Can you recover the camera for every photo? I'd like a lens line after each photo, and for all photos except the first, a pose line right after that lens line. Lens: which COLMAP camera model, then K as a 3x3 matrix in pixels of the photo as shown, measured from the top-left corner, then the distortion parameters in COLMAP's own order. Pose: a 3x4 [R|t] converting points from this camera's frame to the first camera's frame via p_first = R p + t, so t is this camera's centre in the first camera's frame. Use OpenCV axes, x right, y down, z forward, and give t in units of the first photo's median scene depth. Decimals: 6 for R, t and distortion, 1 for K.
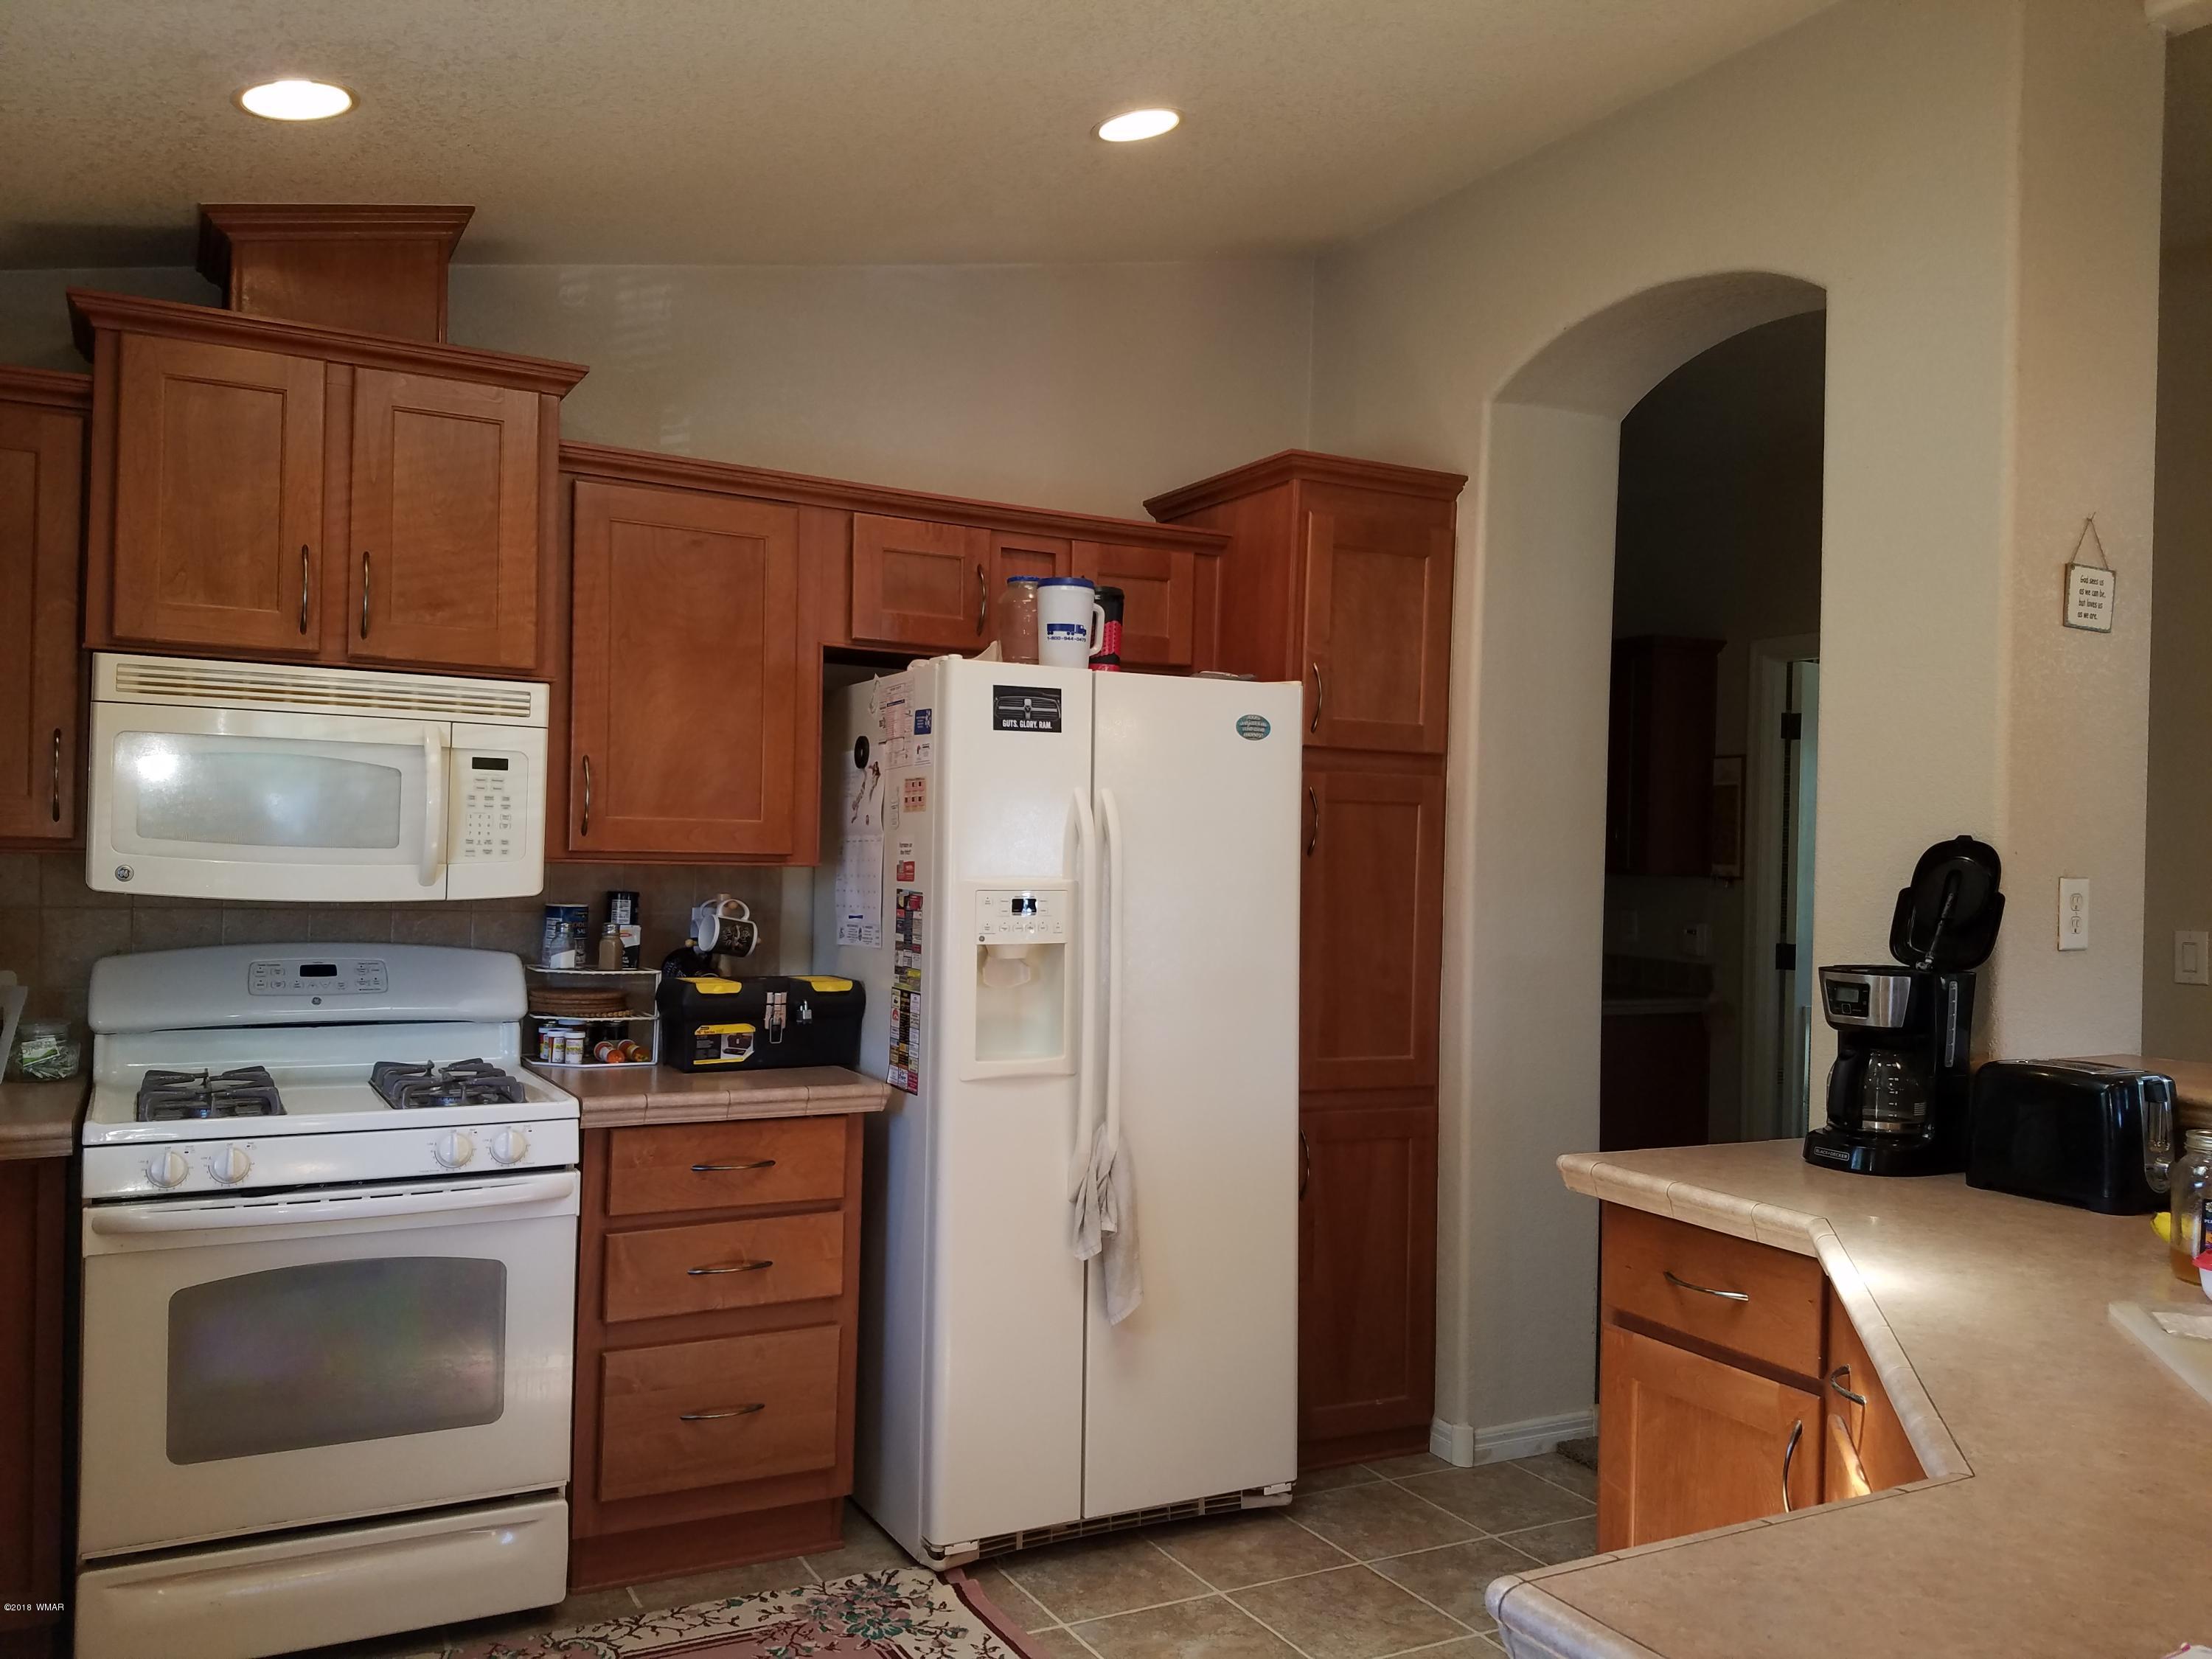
lens RADIAL K [[1655.3, 0, 1091.3], [0, 1655.3, 848.8], [0, 0, 1]] dist [0.185153, -0.354979]
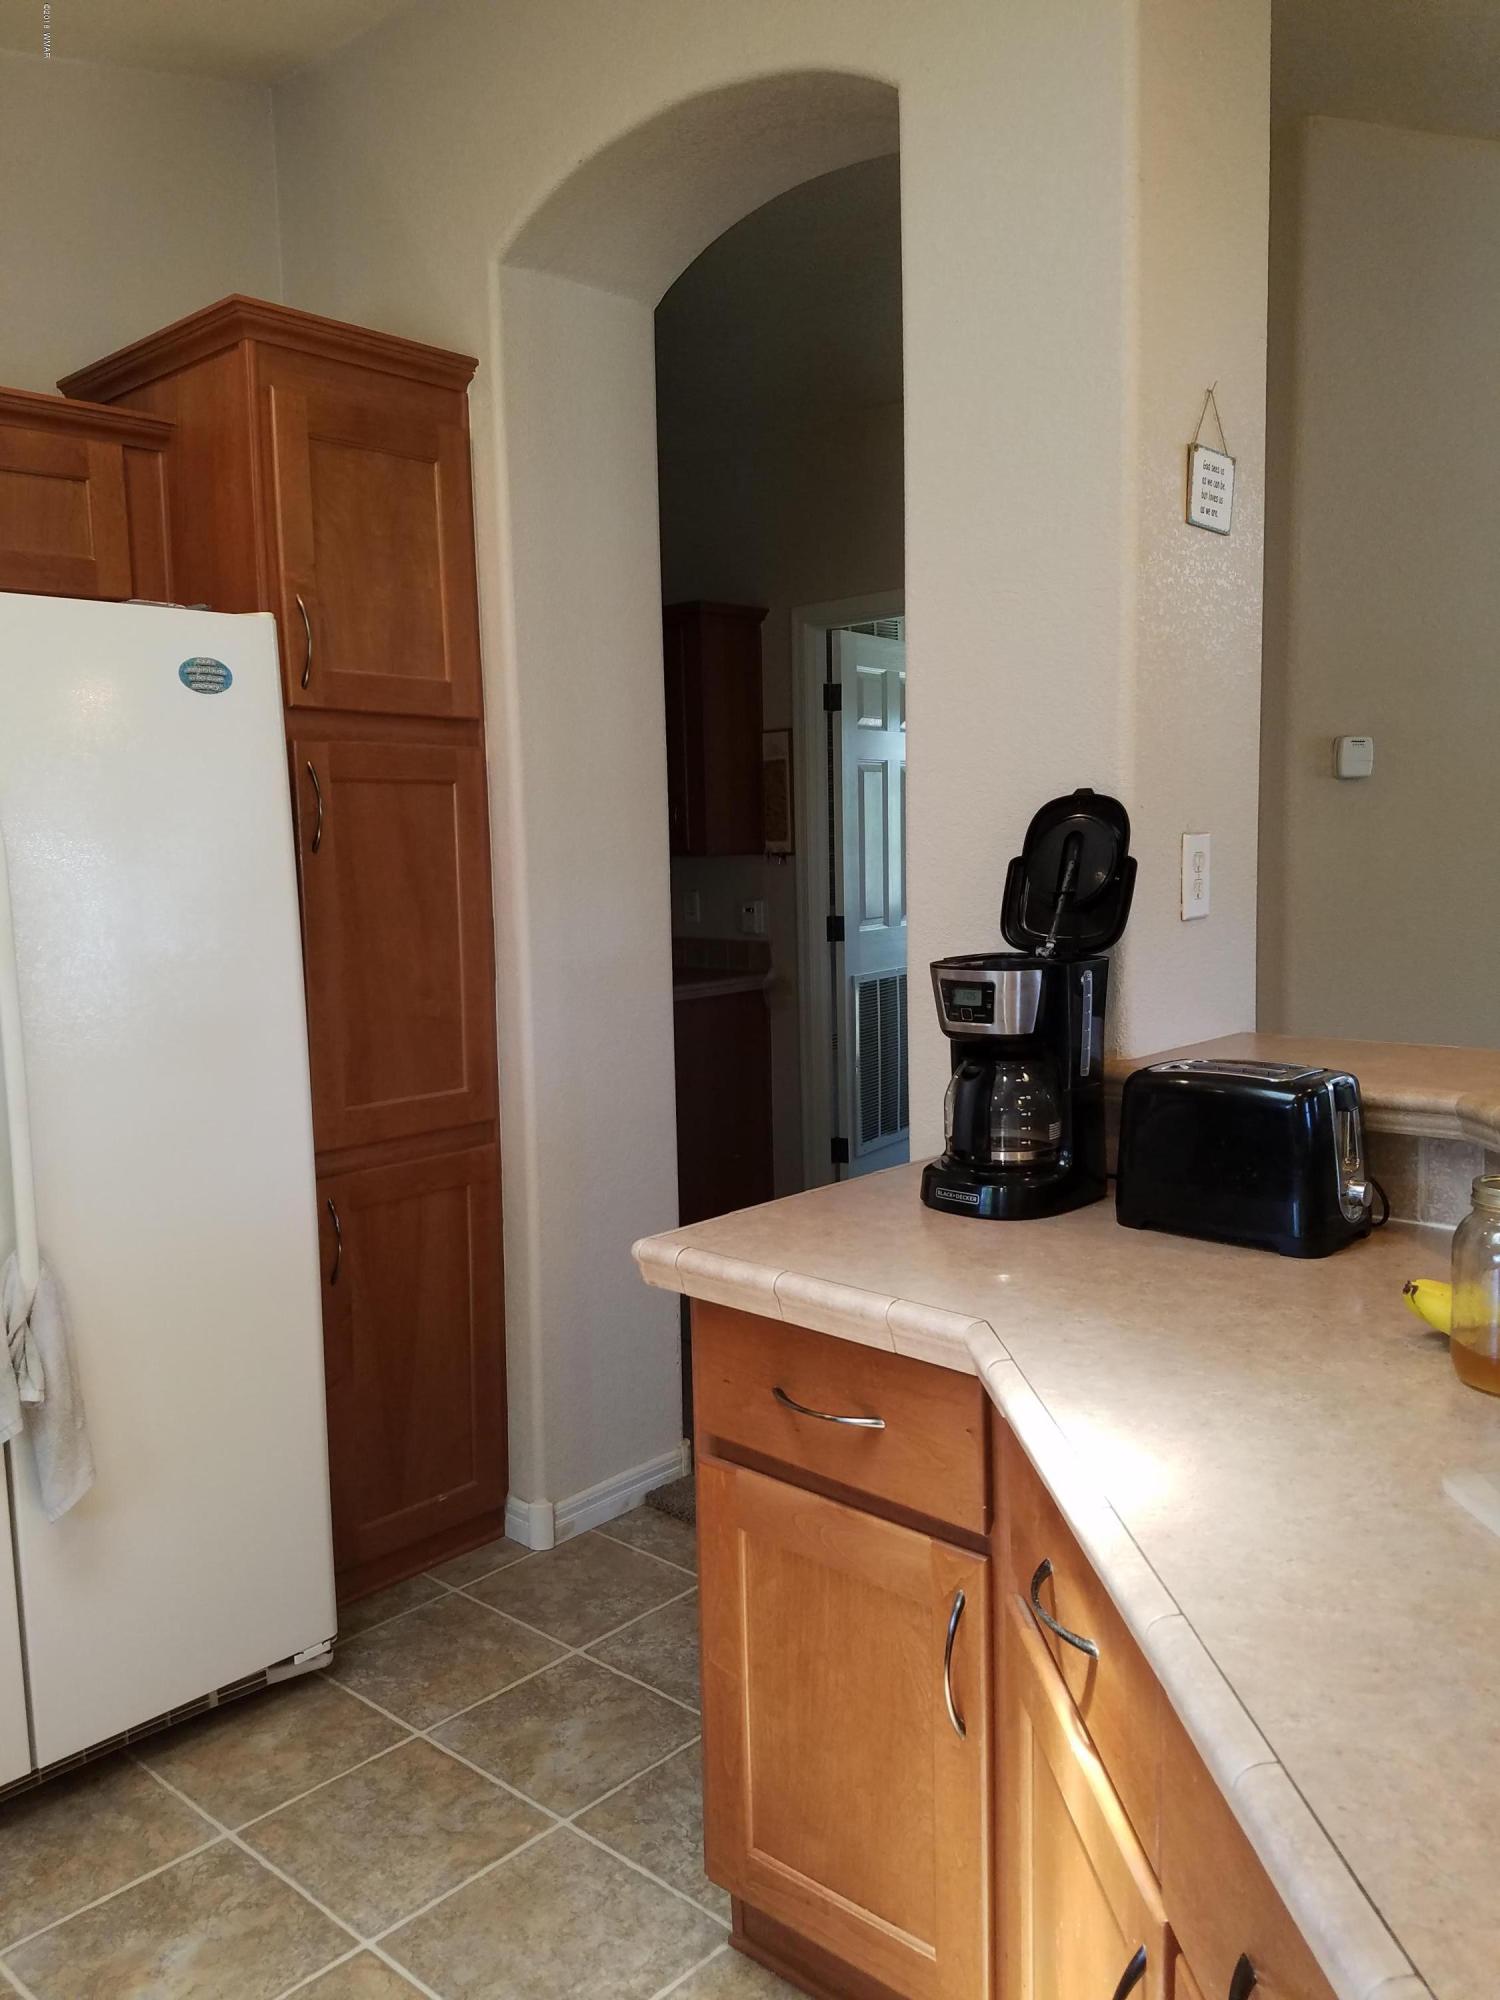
lens RADIAL K [[1552.9, 0, 722.0], [0, 1552.9, 1033.1], [0, 0, 1]] dist [0.223942, -0.407210]
pose [[0.943180, -0.086116, 0.320930, 0.082904], [0.046284, 0.990466, 0.129751, 0.002006], [-0.329044, -0.107525, 0.938173, 0.286812]]
